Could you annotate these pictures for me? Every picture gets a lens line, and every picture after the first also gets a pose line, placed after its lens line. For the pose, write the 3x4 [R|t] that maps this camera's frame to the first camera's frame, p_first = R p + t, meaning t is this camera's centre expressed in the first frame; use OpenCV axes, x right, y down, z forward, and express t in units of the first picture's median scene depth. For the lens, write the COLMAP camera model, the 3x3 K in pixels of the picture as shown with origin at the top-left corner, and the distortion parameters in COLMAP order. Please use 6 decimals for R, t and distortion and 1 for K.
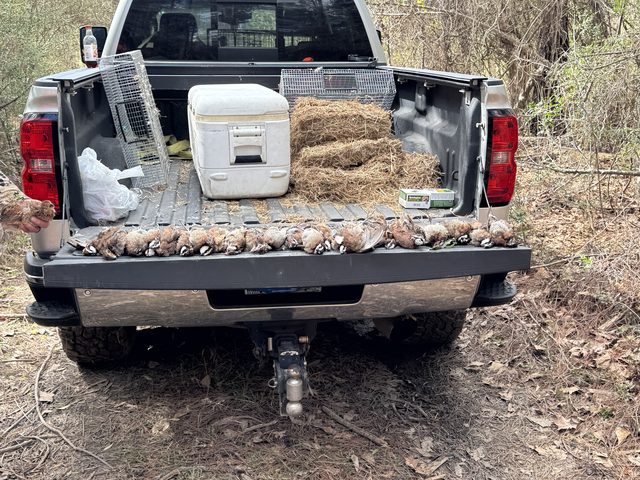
lens RADIAL K [[722.5, 0, 320.0], [0, 722.5, 240.0], [0, 0, 1]] dist [0.035198, 0.005694]
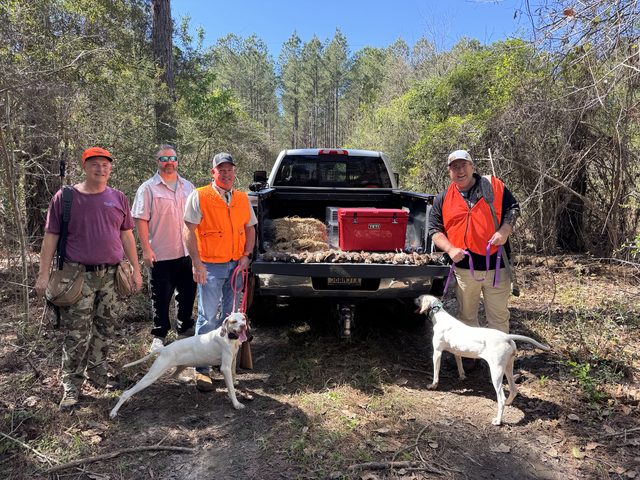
lens RADIAL K [[394.6, 0, 320.0], [0, 394.6, 240.0], [0, 0, 1]] dist [0.003290, 0.000153]
pose [[0.992476, 0.030980, -0.118455, 0.013957], [-0.043503, 0.993559, -0.104636, 0.056872], [0.114451, 0.109002, 0.987431, -0.239212]]
